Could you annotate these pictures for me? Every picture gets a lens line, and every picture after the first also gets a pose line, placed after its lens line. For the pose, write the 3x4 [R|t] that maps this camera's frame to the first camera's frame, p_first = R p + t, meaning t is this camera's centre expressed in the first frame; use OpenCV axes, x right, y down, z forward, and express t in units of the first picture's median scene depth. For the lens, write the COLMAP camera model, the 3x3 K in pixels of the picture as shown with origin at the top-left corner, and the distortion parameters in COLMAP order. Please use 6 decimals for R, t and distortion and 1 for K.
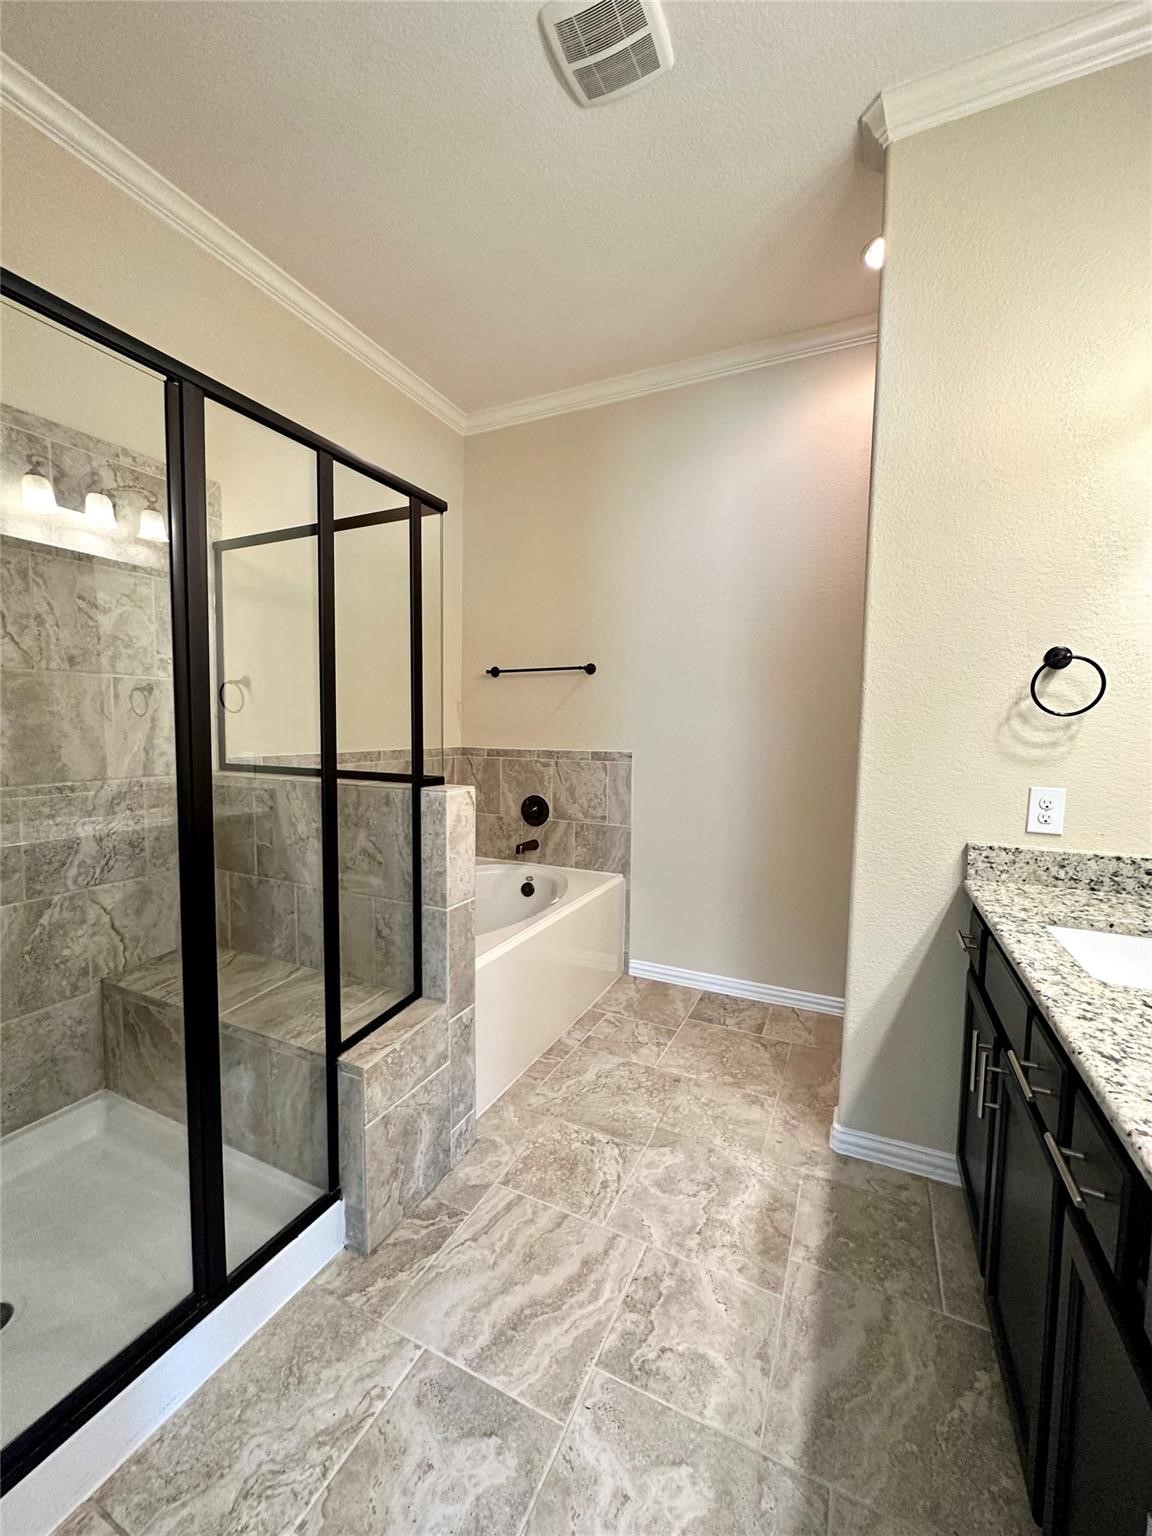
lens RADIAL K [[613.5, 0, 580.0], [0, 613.5, 768.3], [0, 0, 1]] dist [-0.001863, -0.000476]
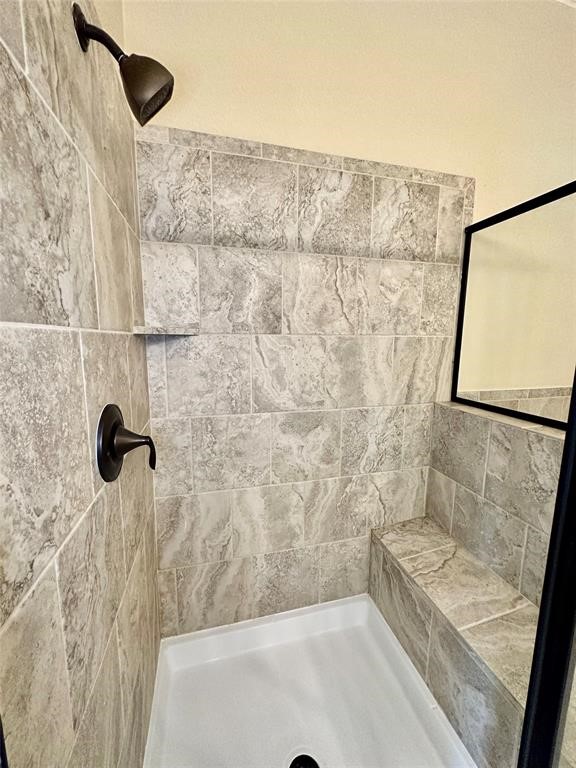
lens RADIAL K [[306.7, 0, 288.6], [0, 306.7, 382.4], [0, 0, 1]] dist [-0.001863, -0.000476]
pose [[0.642423, 0.099806, -0.759823, -0.358789], [-0.053414, 0.994903, 0.085524, -0.090651], [0.764487, -0.014358, 0.644480, 0.333987]]
